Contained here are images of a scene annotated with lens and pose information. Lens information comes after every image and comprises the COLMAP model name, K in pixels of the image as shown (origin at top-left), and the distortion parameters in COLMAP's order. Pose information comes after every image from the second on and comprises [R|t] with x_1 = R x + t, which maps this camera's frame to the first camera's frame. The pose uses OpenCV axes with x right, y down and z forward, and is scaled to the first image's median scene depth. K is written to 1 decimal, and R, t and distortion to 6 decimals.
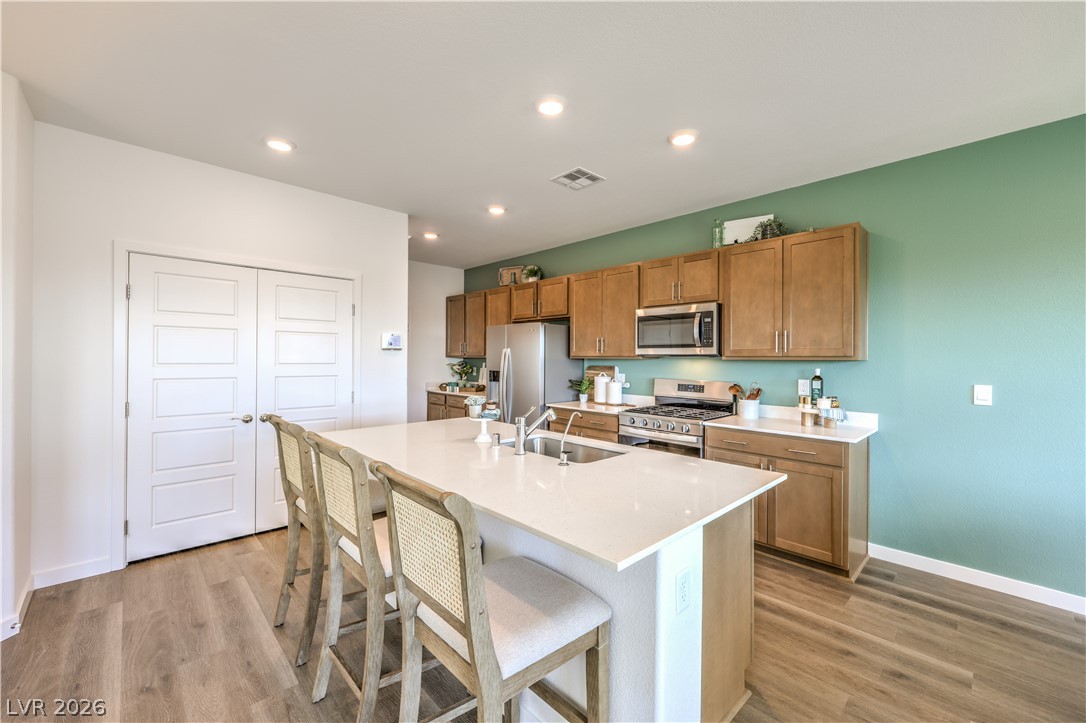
lens RADIAL K [[441.8, 0, 545.5], [0, 441.8, 357.8], [0, 0, 1]] dist [0.000294, -0.000288]
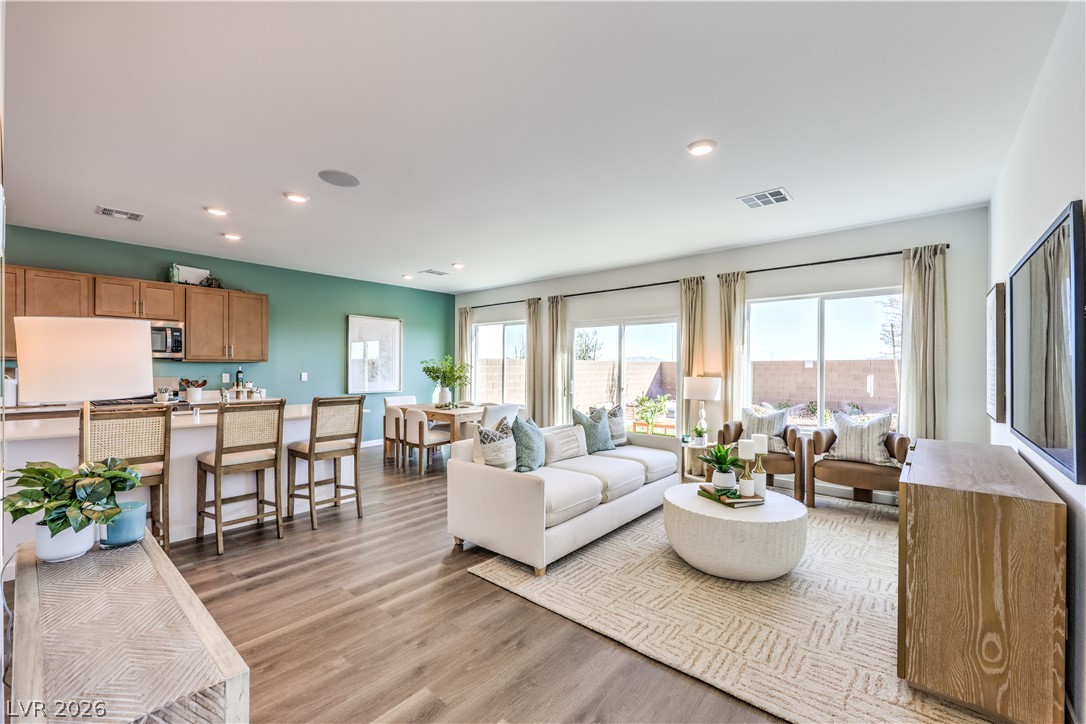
lens RADIAL K [[441.8, 0, 543.9], [0, 441.8, 367.8], [0, 0, 1]] dist [0.000294, -0.000288]
pose [[-0.102104, -0.009617, 0.994727, -1.174133], [-0.007474, 0.999932, 0.008900, 0.003370], [-0.994746, -0.006526, -0.102169, -0.048084]]
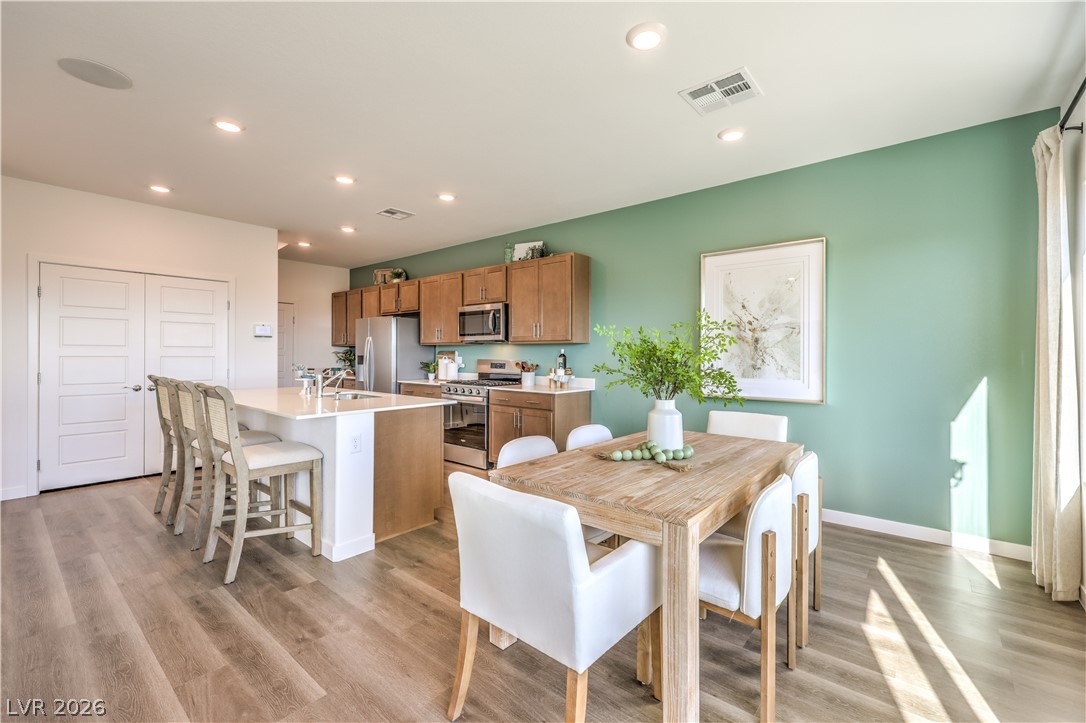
lens RADIAL K [[466.2, 0, 548.3], [0, 466.2, 354.9], [0, 0, 1]] dist [-0.000869, -0.000134]
pose [[0.993208, -0.002541, 0.116322, 0.347726], [0.002112, 0.999991, 0.003807, 0.033589], [-0.116331, -0.003535, 0.993204, -0.474959]]
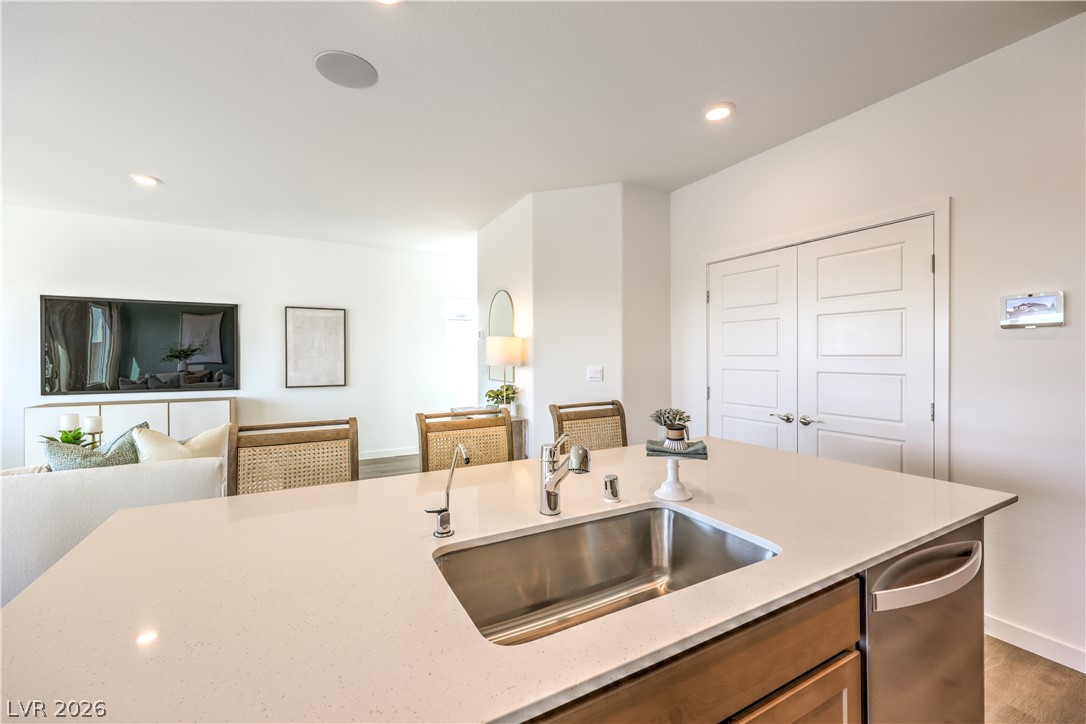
lens RADIAL K [[441.8, 0, 542.2], [0, 441.8, 357.3], [0, 0, 1]] dist [0.000294, -0.000288]
pose [[-0.260959, -0.004541, -0.965339, 0.282995], [-0.000861, 0.999990, -0.004472, 0.018970], [0.965350, -0.000336, -0.260960, 0.693159]]
